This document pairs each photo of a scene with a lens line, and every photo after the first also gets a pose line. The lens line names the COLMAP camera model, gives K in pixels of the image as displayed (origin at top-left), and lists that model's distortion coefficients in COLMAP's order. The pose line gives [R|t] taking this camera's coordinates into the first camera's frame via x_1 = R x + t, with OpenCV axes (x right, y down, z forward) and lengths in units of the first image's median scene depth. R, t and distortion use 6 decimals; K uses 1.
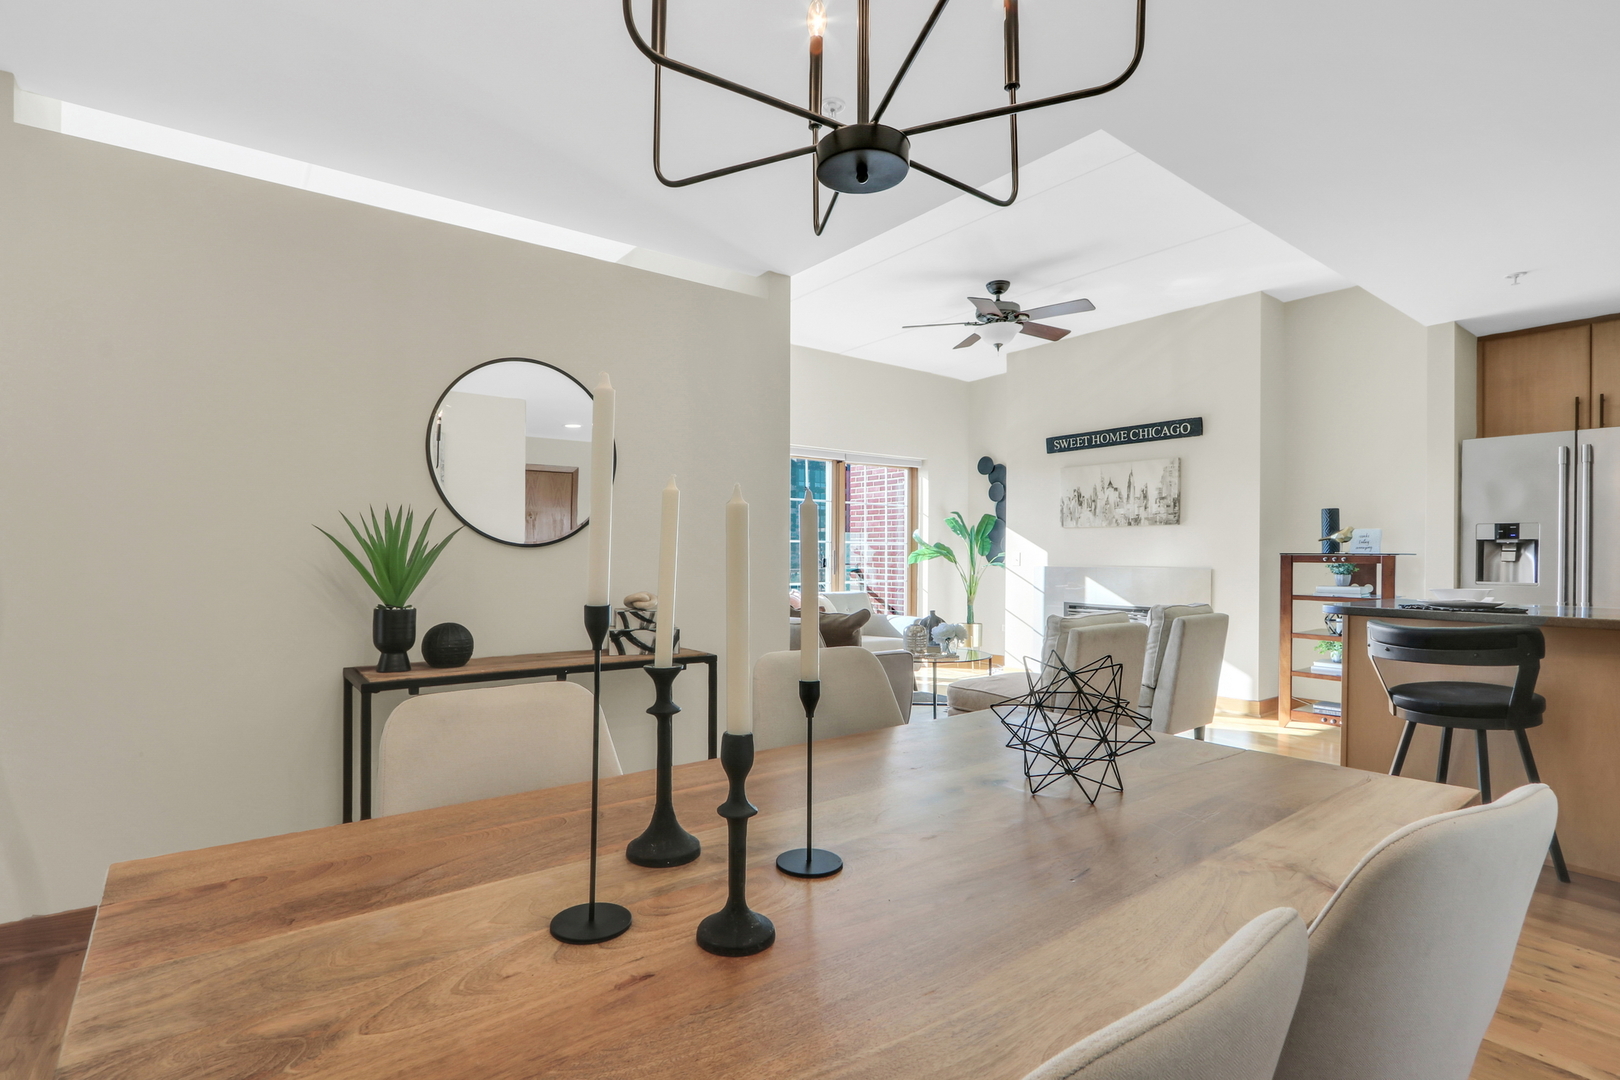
lens RADIAL K [[752.4, 0, 813.3], [0, 752.4, 549.9], [0, 0, 1]] dist [-0.015828, 0.000425]
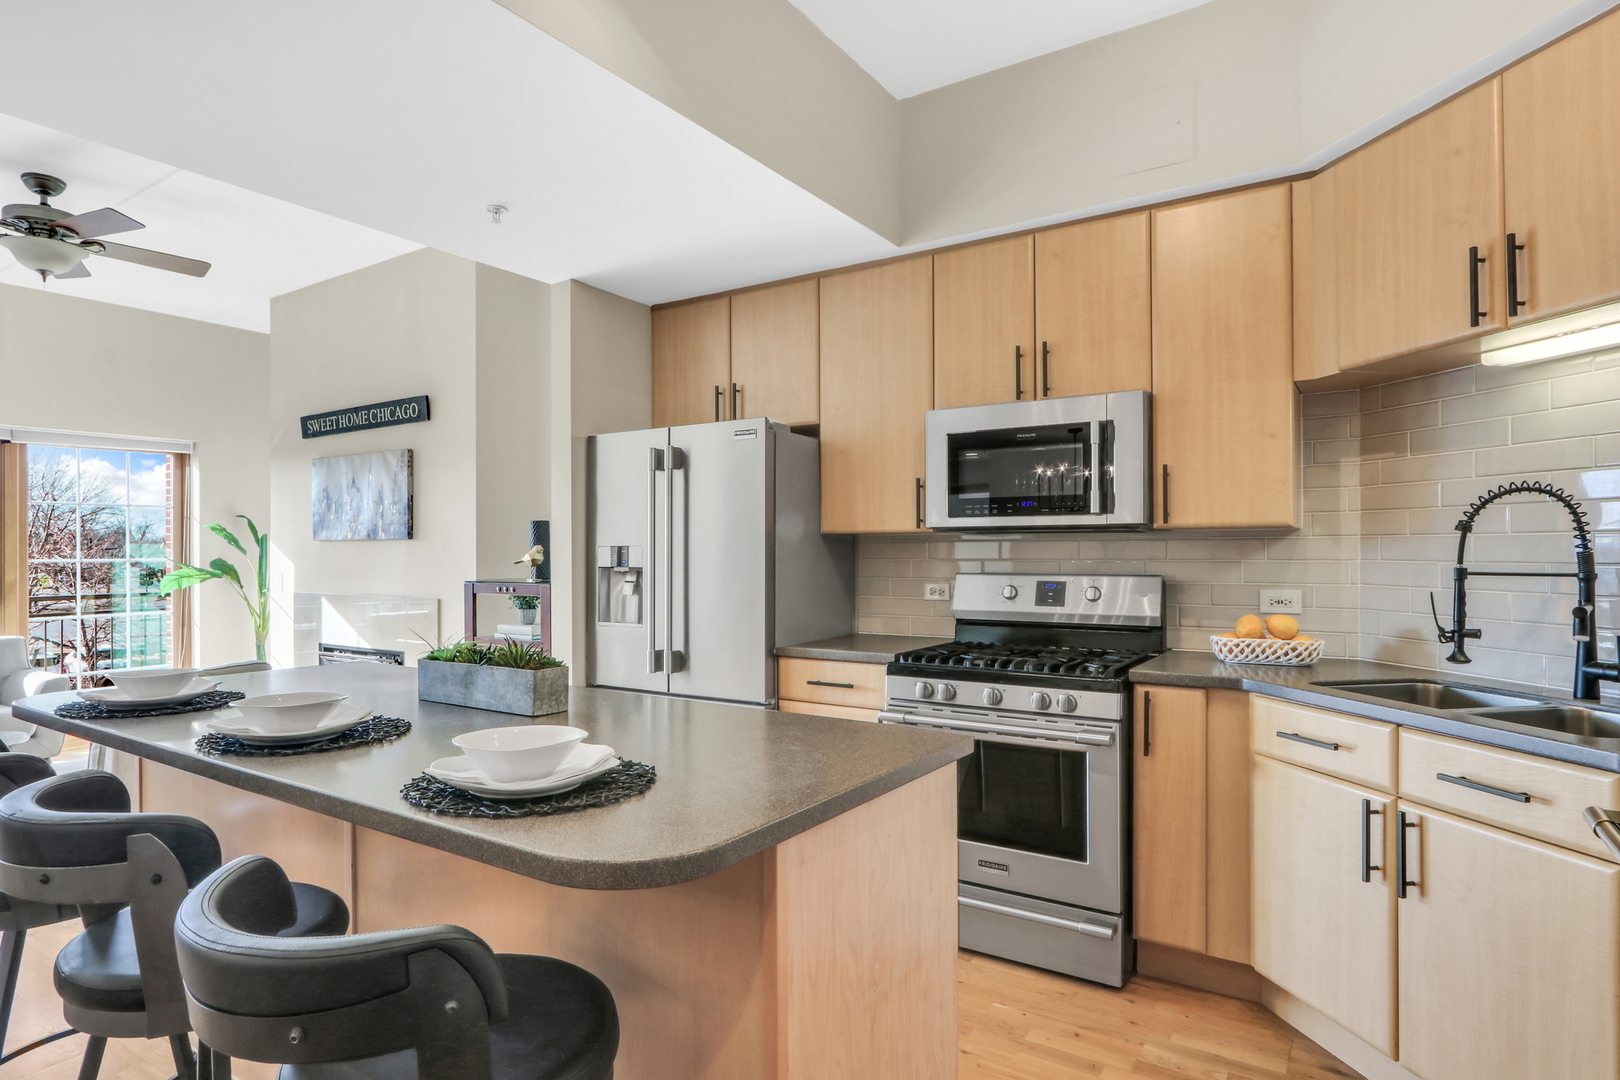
lens RADIAL K [[863.3, 0, 805.4], [0, 863.3, 555.2], [0, 0, 1]] dist [-0.024816, 0.006386]
pose [[0.942124, -0.011714, 0.335059, 0.499345], [0.008140, 0.999894, 0.012070, -0.021650], [-0.335165, -0.008645, 0.942120, 0.054280]]
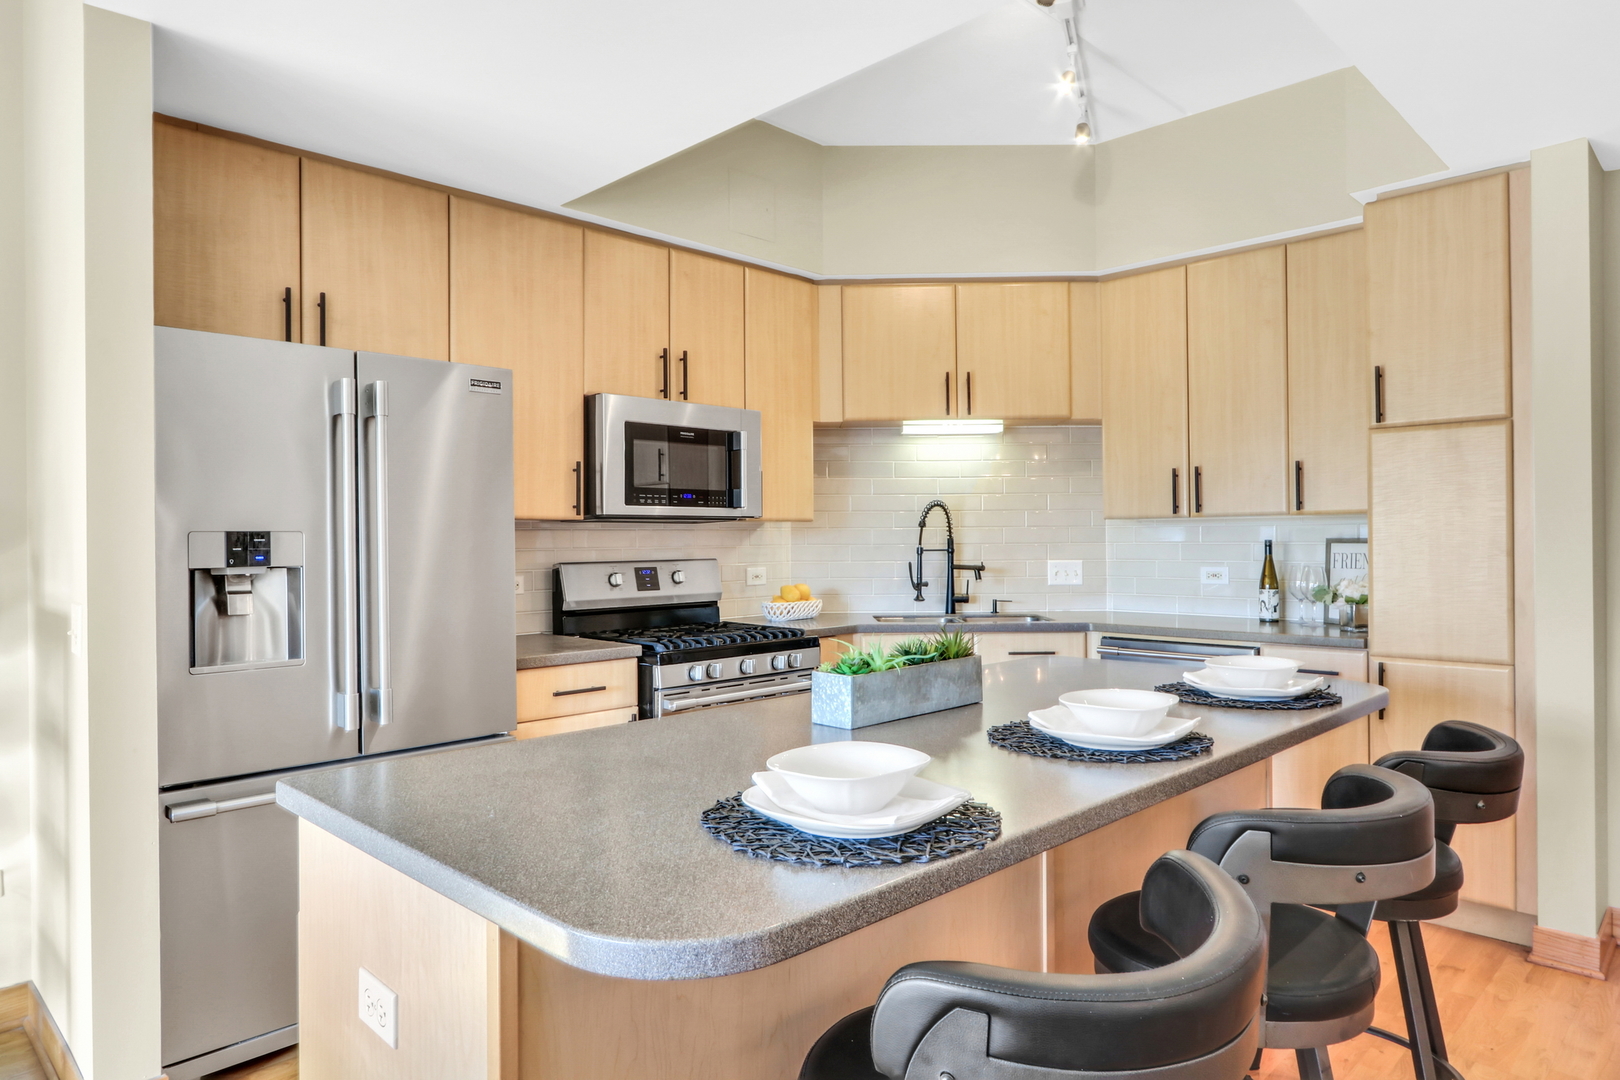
lens RADIAL K [[1031.2, 0, 796.9], [0, 1031.2, 526.3], [0, 0, 1]] dist [0.023191, -0.000589]
pose [[-0.123276, 0.004852, 0.992361, 0.159461], [0.001145, 0.999988, -0.004747, -0.021826], [-0.992372, 0.000551, -0.123280, 0.454816]]
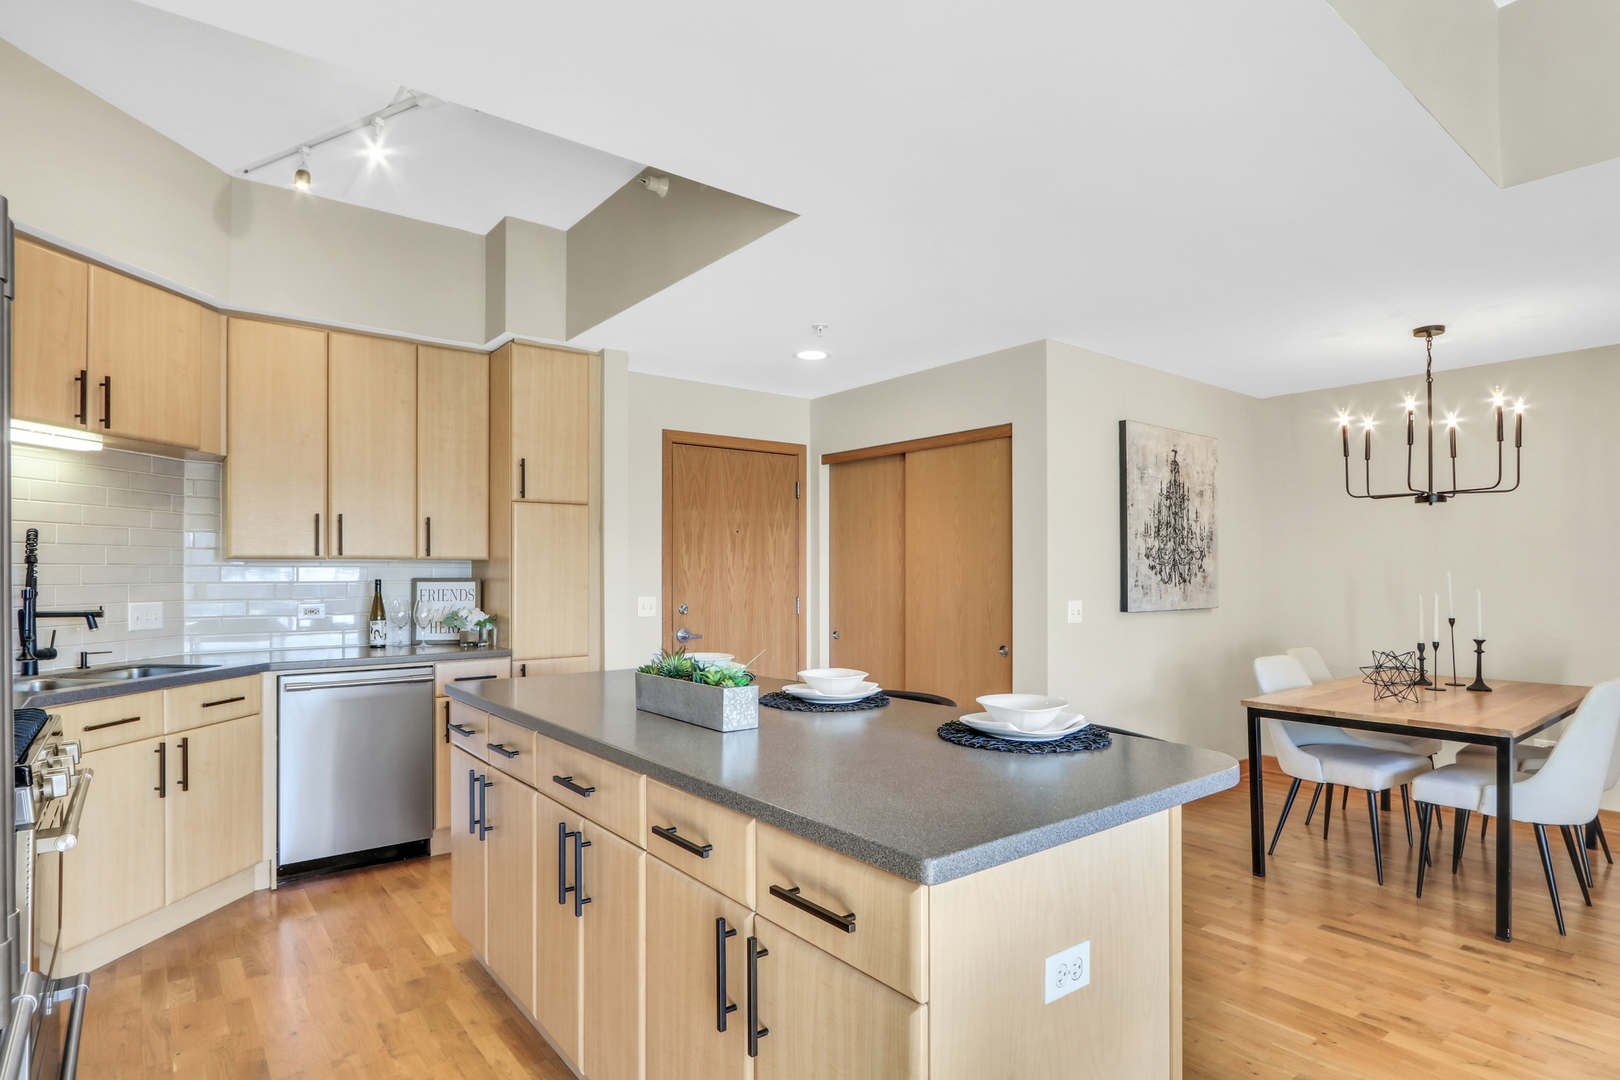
lens RADIAL K [[851.9, 0, 797.3], [0, 851.9, 563.6], [0, 0, 1]] dist [-0.021914, 0.004663]
pose [[-0.999979, -0.005299, -0.003855, 0.453274], [-0.005237, 0.999859, -0.015965, -0.019325], [0.003939, -0.015944, -0.999865, 0.720514]]
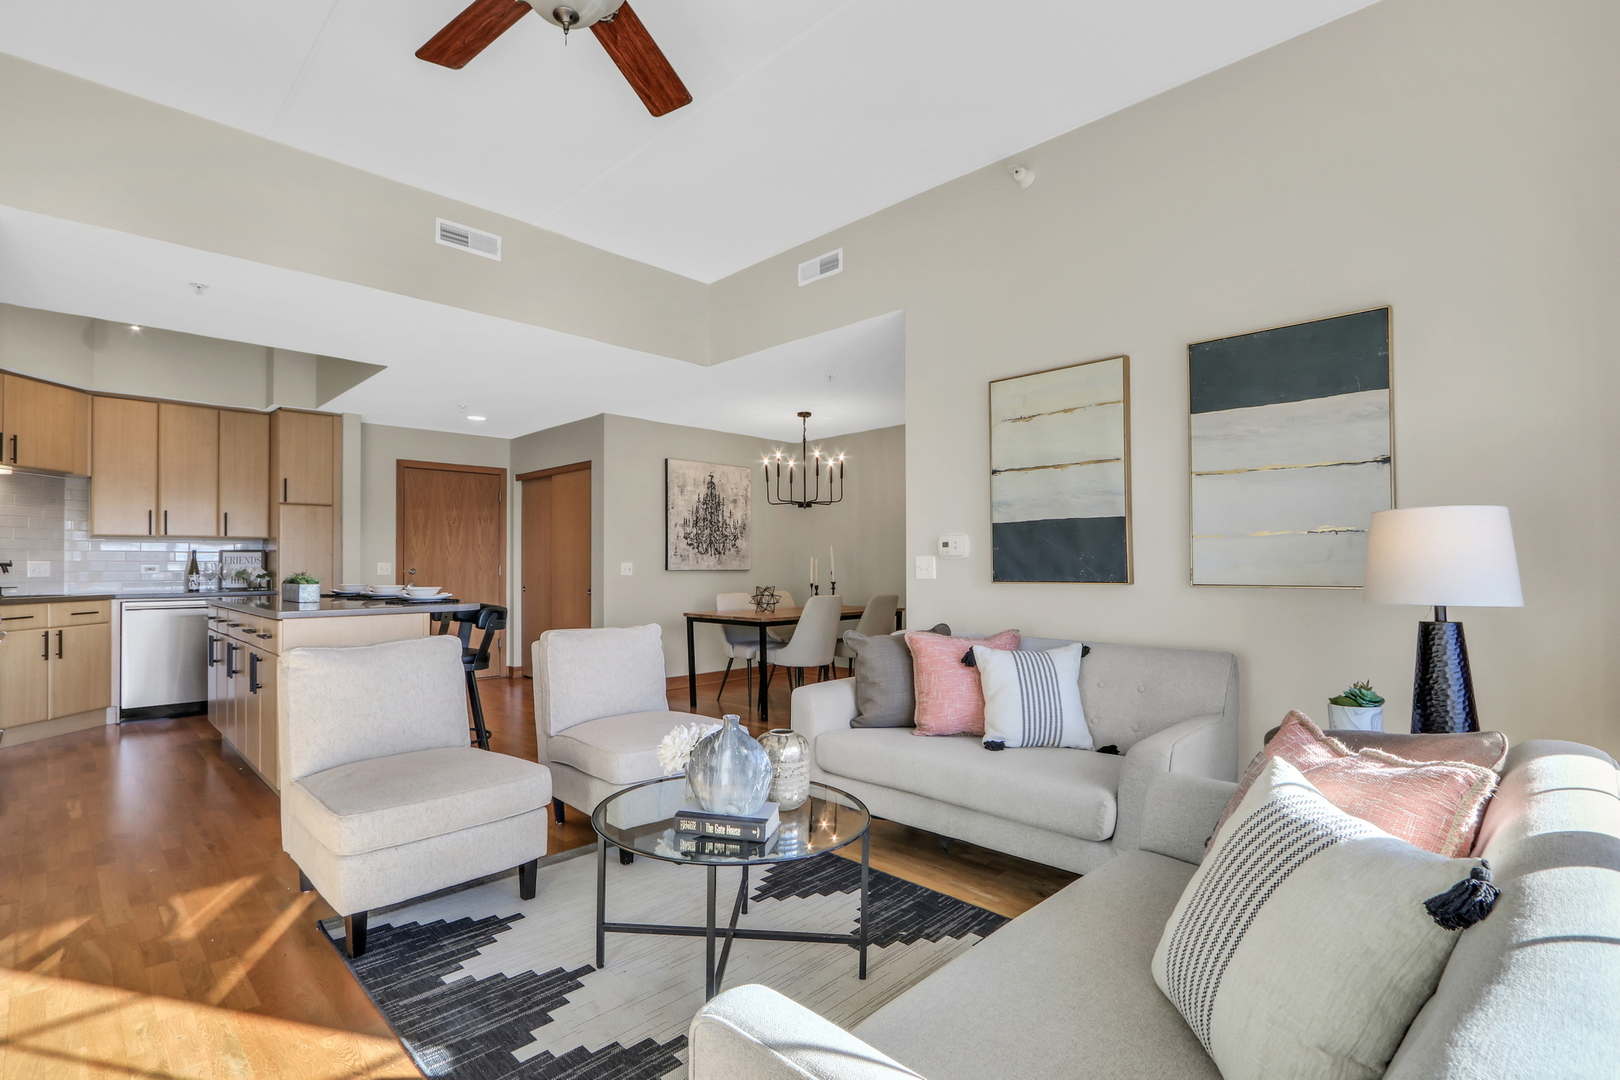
lens RADIAL K [[752.4, 0, 785.3], [0, 752.4, 555.2], [0, 0, 1]] dist [-0.015828, 0.000425]
pose [[-0.992557, -0.004288, -0.121705, 0.144471], [-0.001996, 0.999818, -0.018948, 0.006756], [0.121764, -0.018564, -0.992385, 1.098408]]
